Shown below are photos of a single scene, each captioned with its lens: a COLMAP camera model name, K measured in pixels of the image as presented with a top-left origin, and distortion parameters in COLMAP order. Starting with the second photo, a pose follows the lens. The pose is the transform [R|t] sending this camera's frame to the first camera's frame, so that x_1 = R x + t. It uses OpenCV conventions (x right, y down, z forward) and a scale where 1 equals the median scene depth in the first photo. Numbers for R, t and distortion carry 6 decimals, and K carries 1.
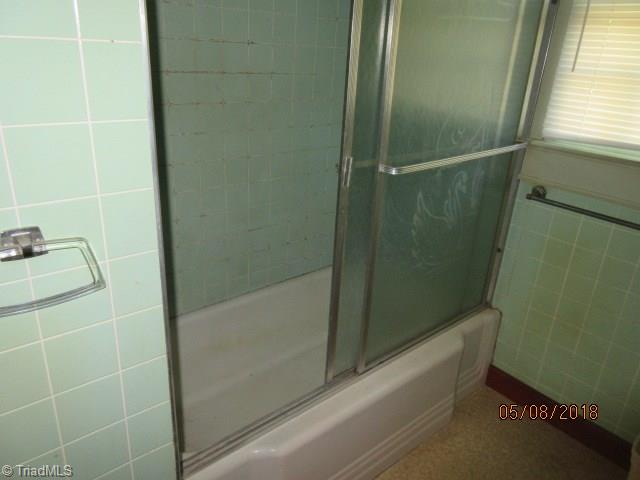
lens RADIAL K [[479.2, 0, 319.5], [0, 479.2, 239.4], [0, 0, 1]] dist [0.030546, 0.000479]
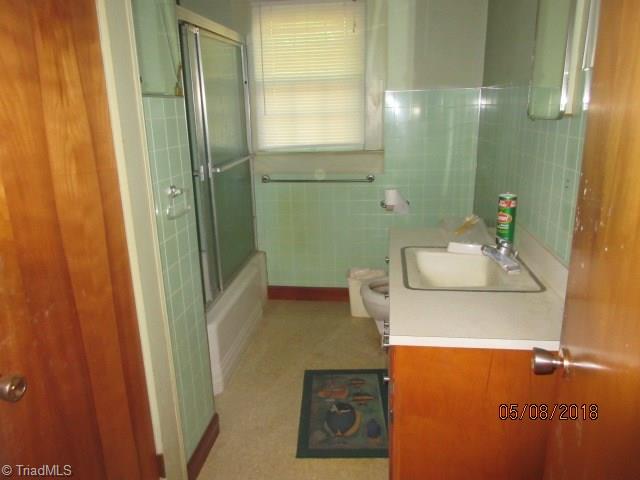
lens RADIAL K [[479.2, 0, 320.5], [0, 479.2, 239.4], [0, 0, 1]] dist [0.030546, 0.000479]
pose [[0.731659, -0.256166, 0.631707, -0.627945], [0.324020, 0.946013, 0.008333, 0.180029], [-0.599738, 0.198589, 0.775163, -0.527740]]
